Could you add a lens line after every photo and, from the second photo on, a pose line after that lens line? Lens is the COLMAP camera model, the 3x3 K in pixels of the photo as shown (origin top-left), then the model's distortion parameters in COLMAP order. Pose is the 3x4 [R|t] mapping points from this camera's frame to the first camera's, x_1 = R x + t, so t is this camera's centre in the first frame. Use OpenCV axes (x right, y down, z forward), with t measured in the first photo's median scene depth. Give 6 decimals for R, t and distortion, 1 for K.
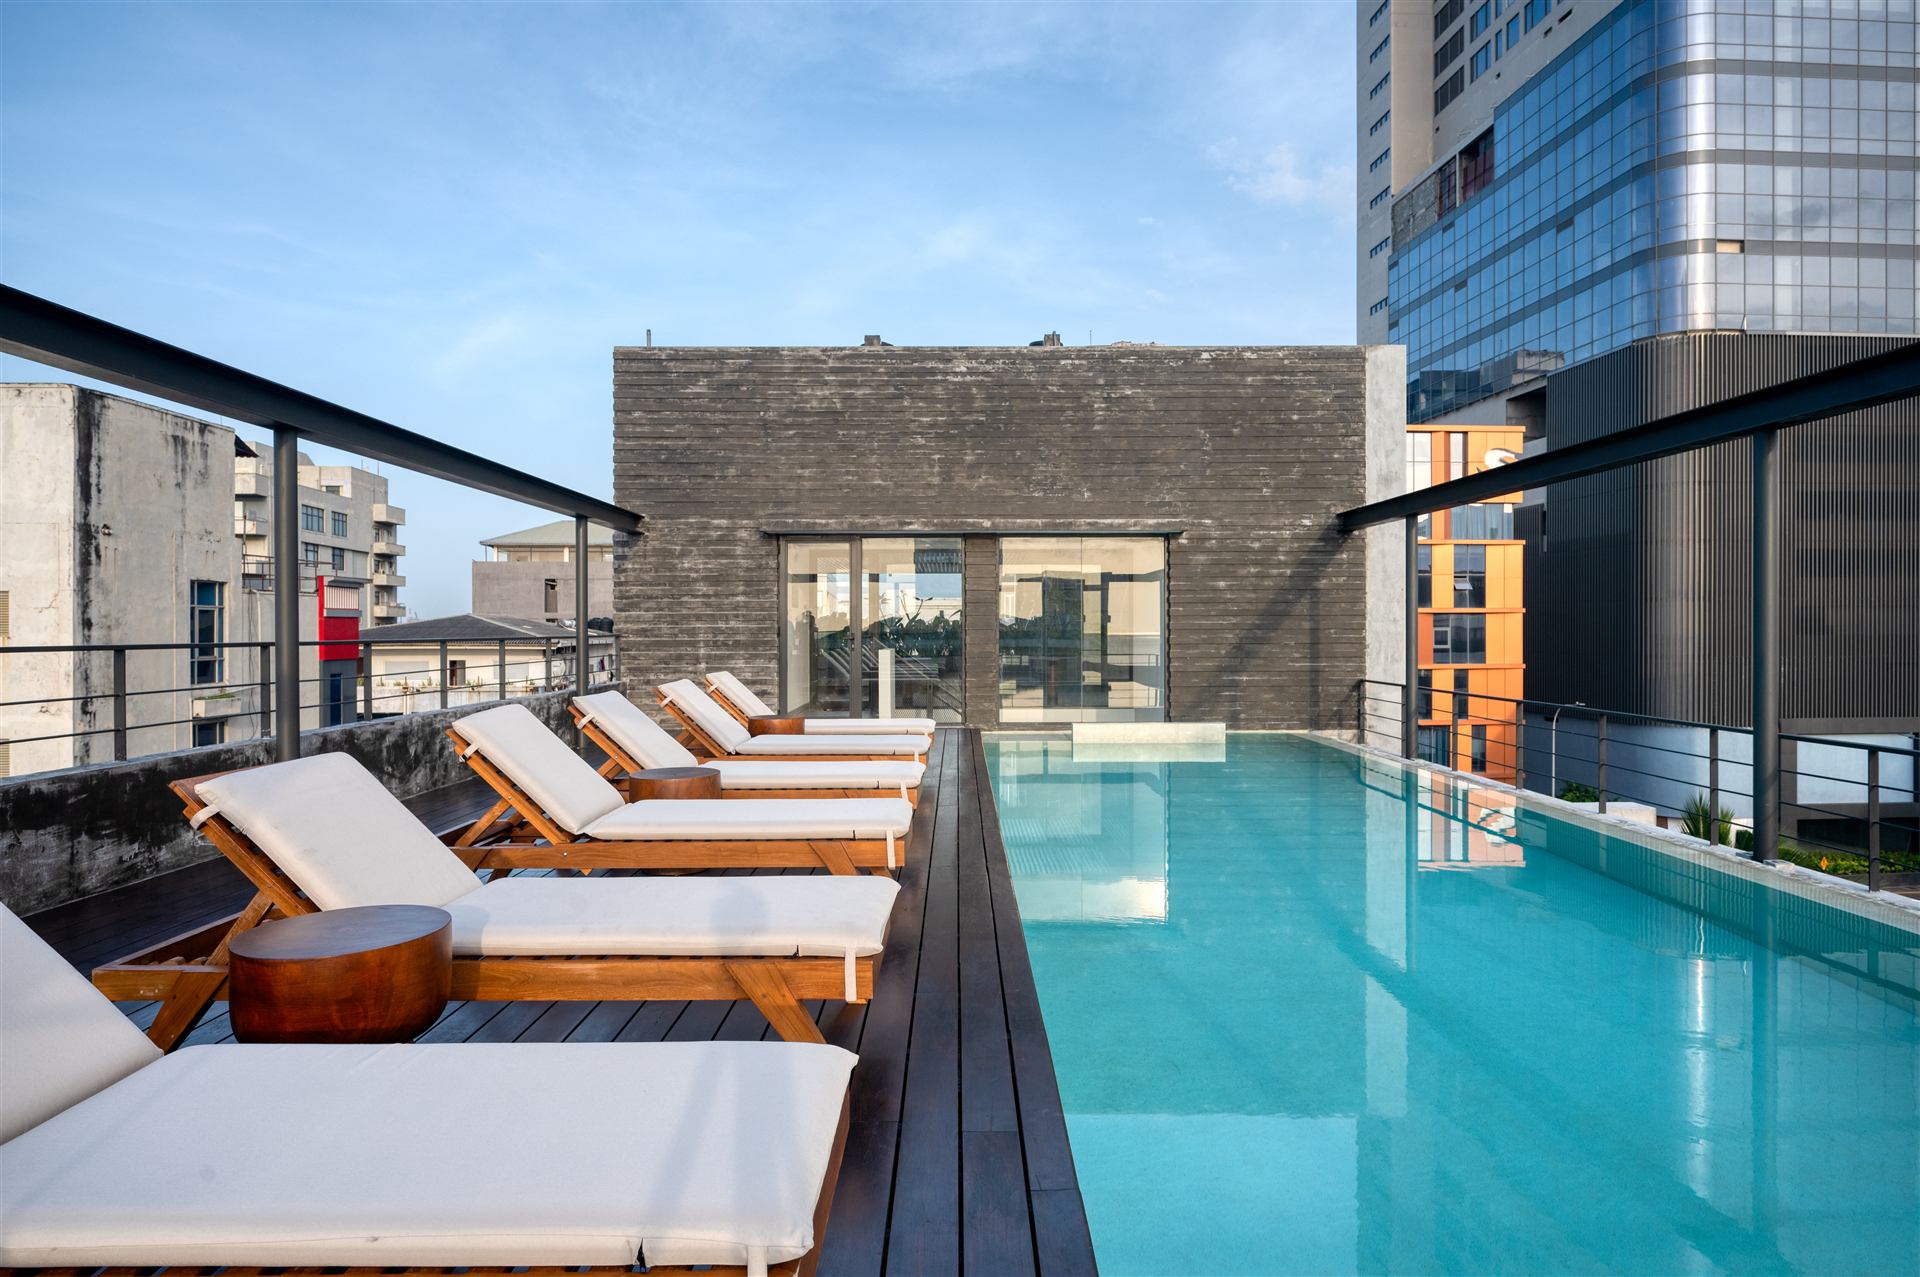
lens RADIAL K [[1060.1, 0, 962.6], [0, 1060.1, 629.2], [0, 0, 1]] dist [0.003559, 0.000177]
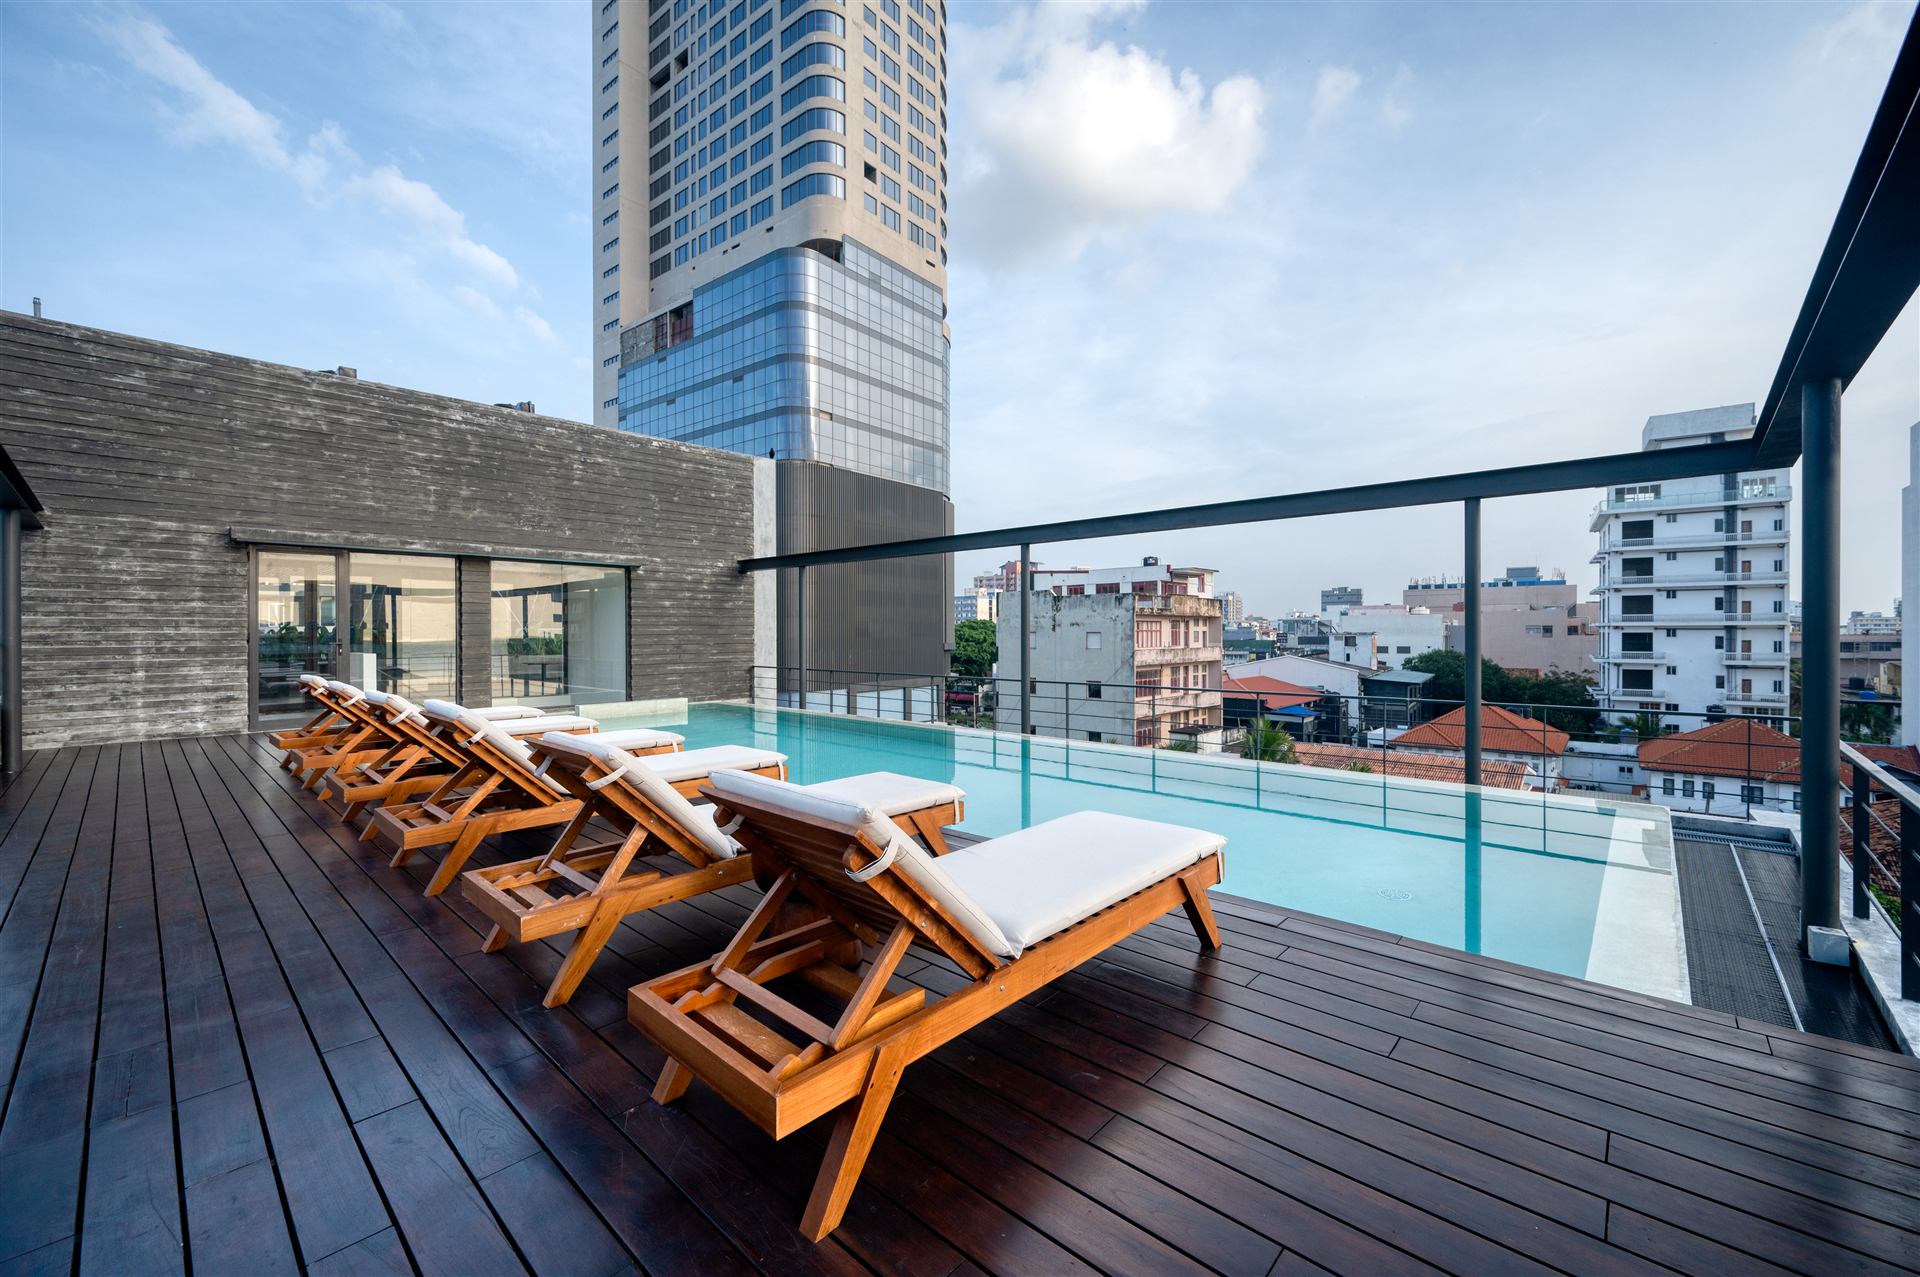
lens RADIAL K [[756.3, 0, 945.5], [0, 756.3, 634.4], [0, 0, 1]] dist [-0.000850, 0.000634]
pose [[0.684676, -0.002079, 0.728844, -0.245160], [0.002207, 0.999997, 0.000779, -0.000119], [-0.728844, 0.001076, 0.684679, 0.013991]]
